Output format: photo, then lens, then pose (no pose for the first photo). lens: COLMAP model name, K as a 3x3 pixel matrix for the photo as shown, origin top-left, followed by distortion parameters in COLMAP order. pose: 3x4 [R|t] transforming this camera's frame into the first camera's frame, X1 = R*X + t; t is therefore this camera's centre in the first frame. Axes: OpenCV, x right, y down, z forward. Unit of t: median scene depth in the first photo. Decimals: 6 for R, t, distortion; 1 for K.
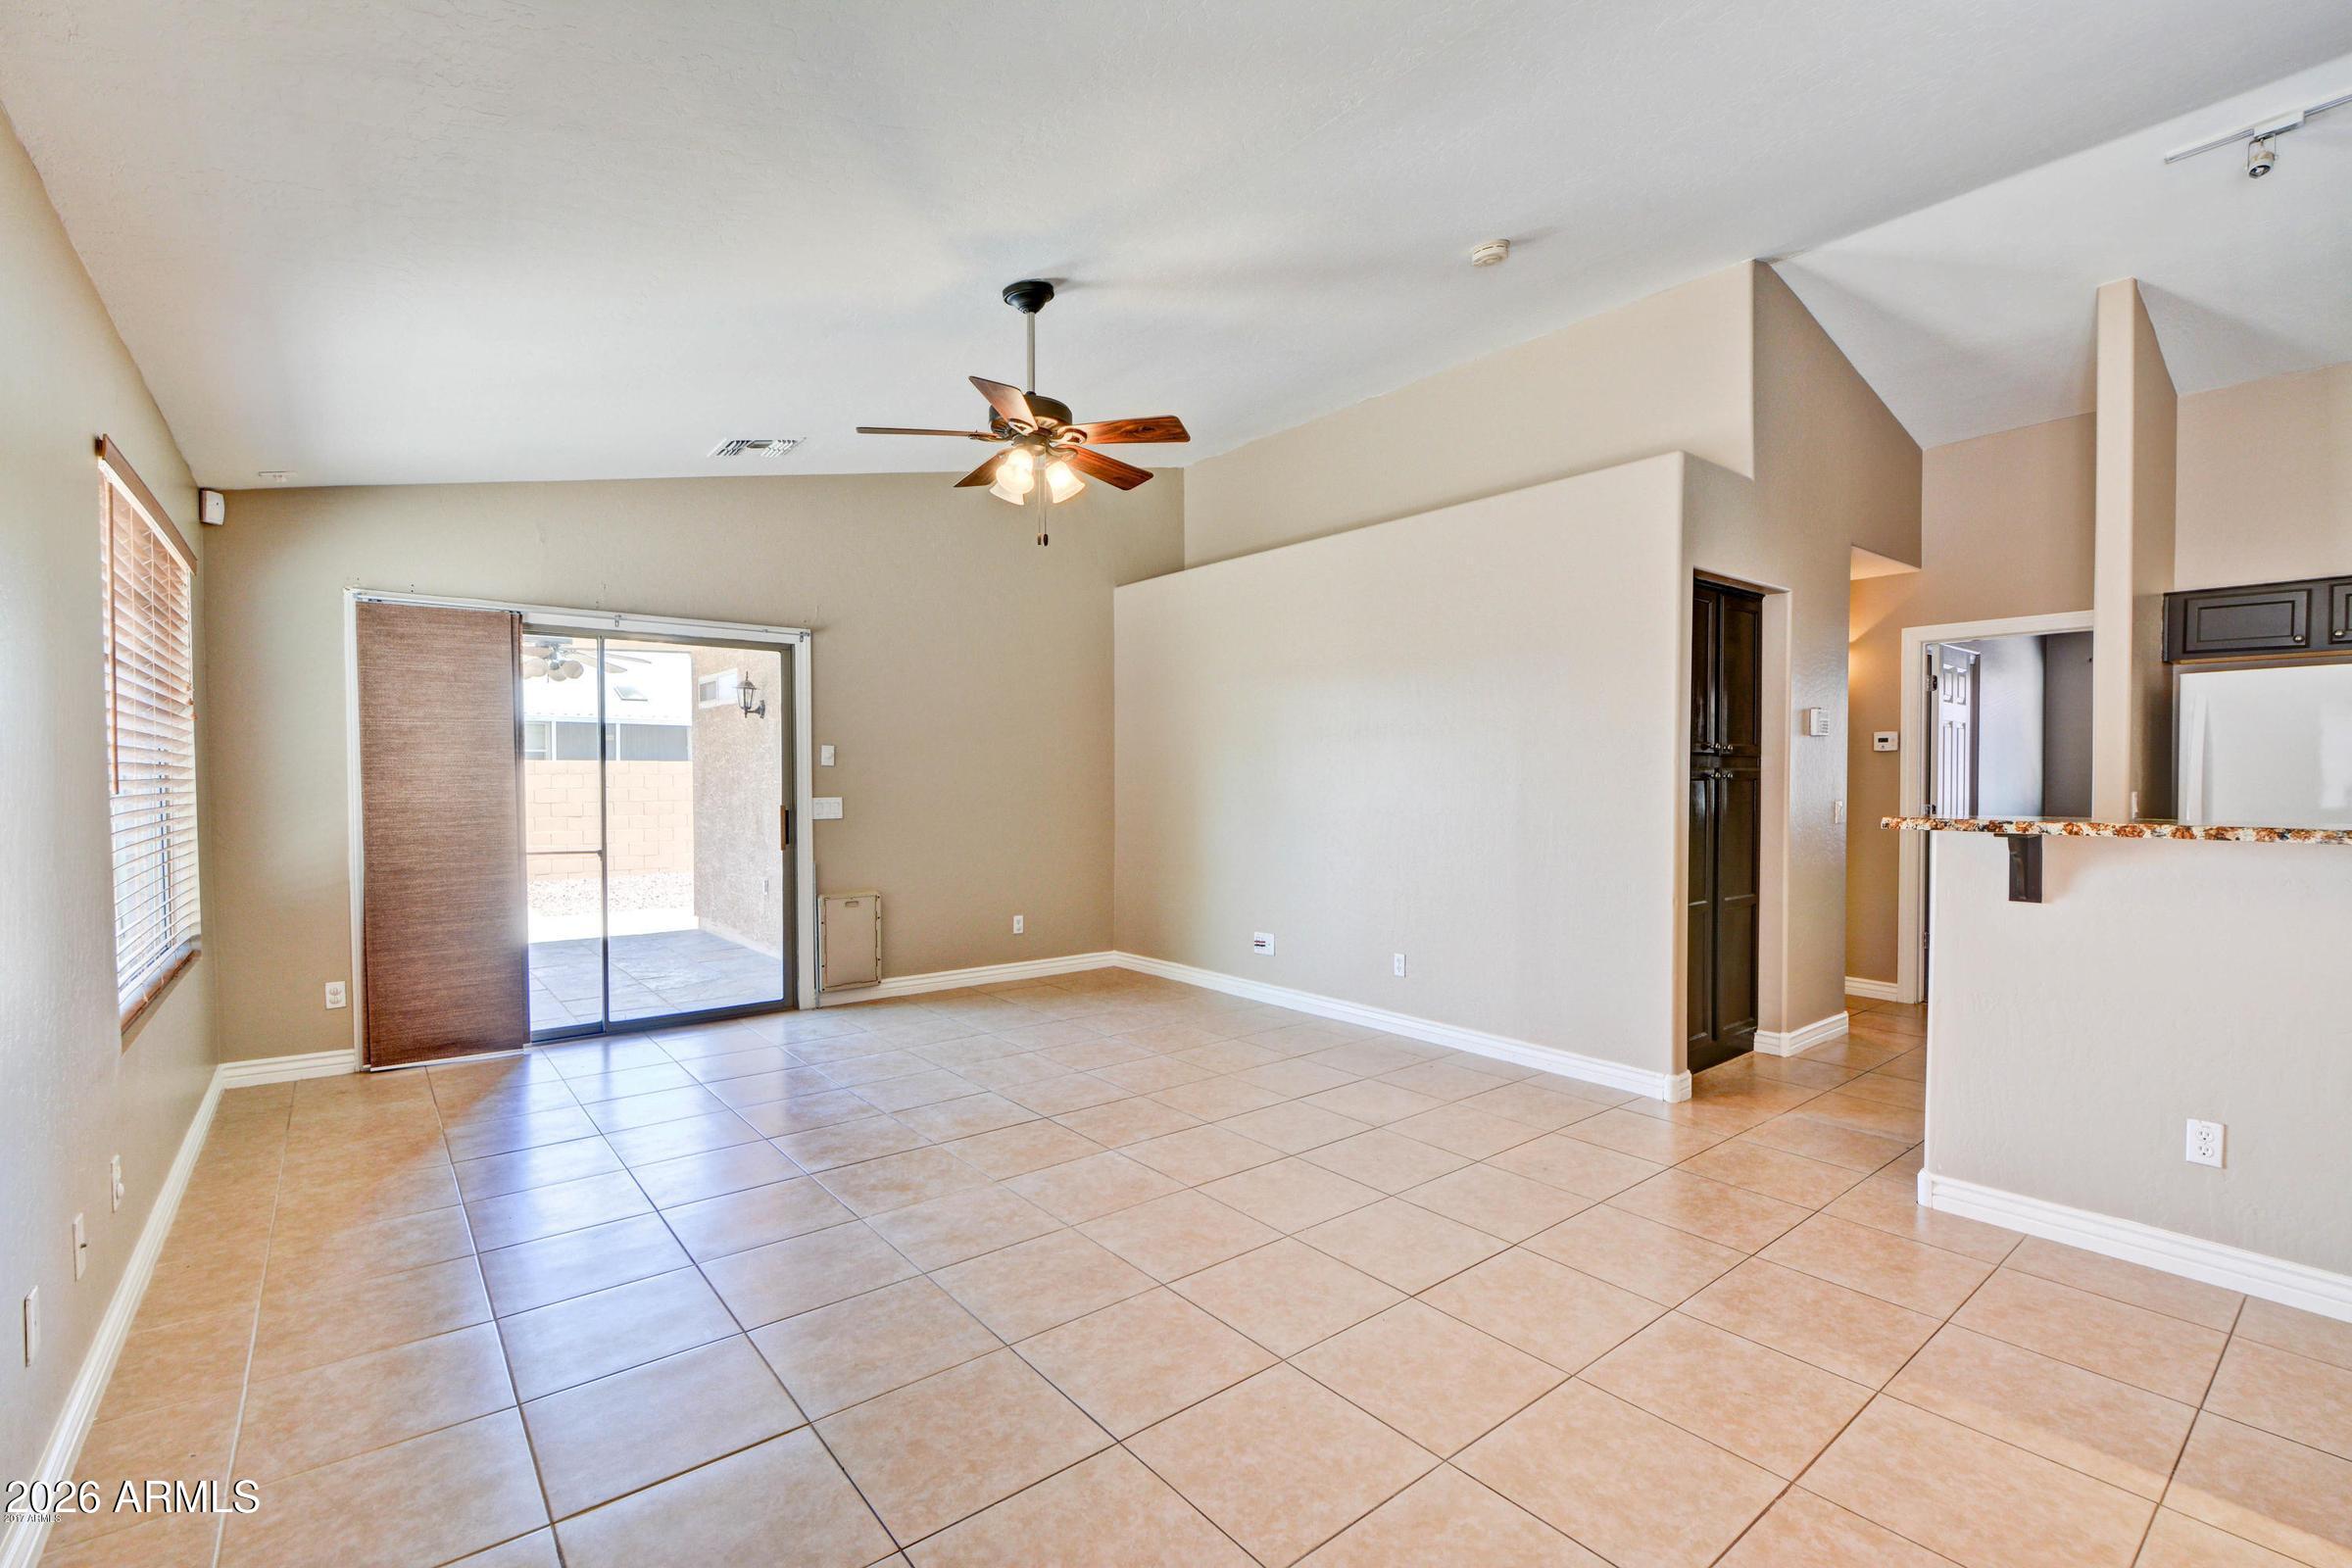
lens RADIAL K [[1051.7, 0, 1219.7], [0, 1051.7, 798.2], [0, 0, 1]] dist [-0.005789, -0.000624]
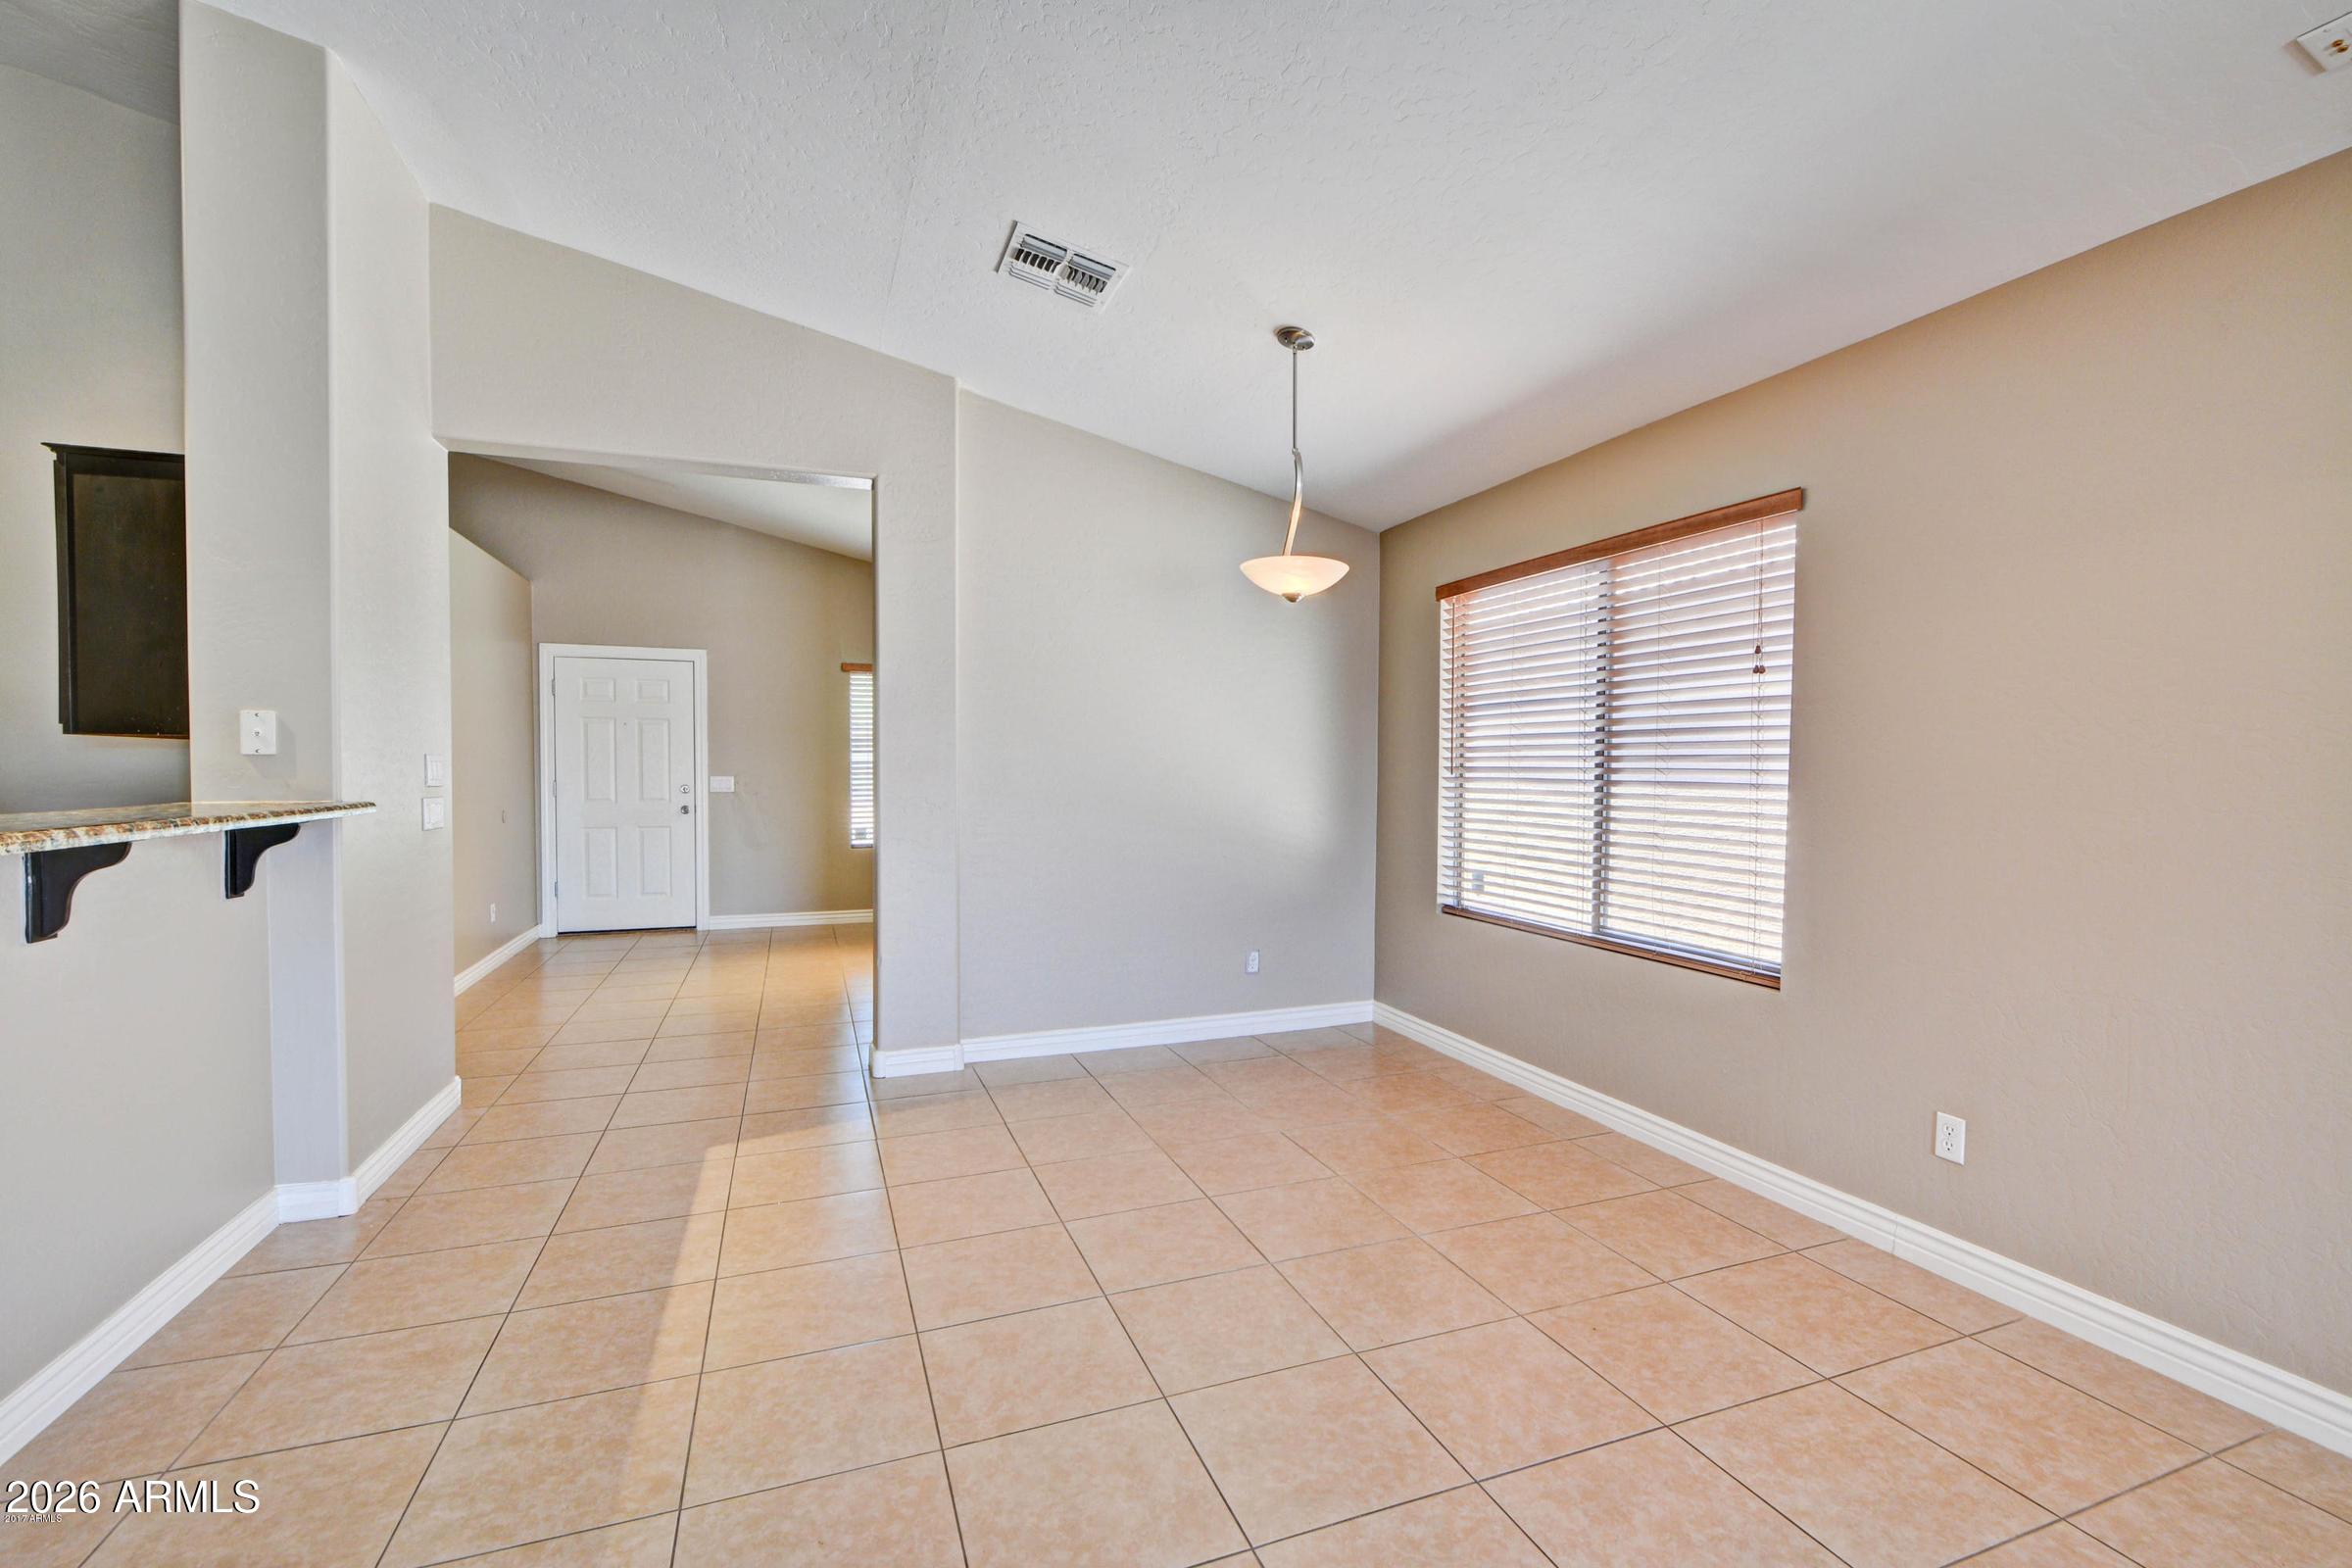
lens RADIAL K [[1051.7, 0, 1219.7], [0, 1051.7, 798.2], [0, 0, 1]] dist [-0.005789, -0.000624]
pose [[-0.949631, -0.013785, 0.313067, -0.012672], [0.001670, 0.998795, 0.049046, -0.017494], [-0.313366, 0.047098, -0.948464, 1.032806]]
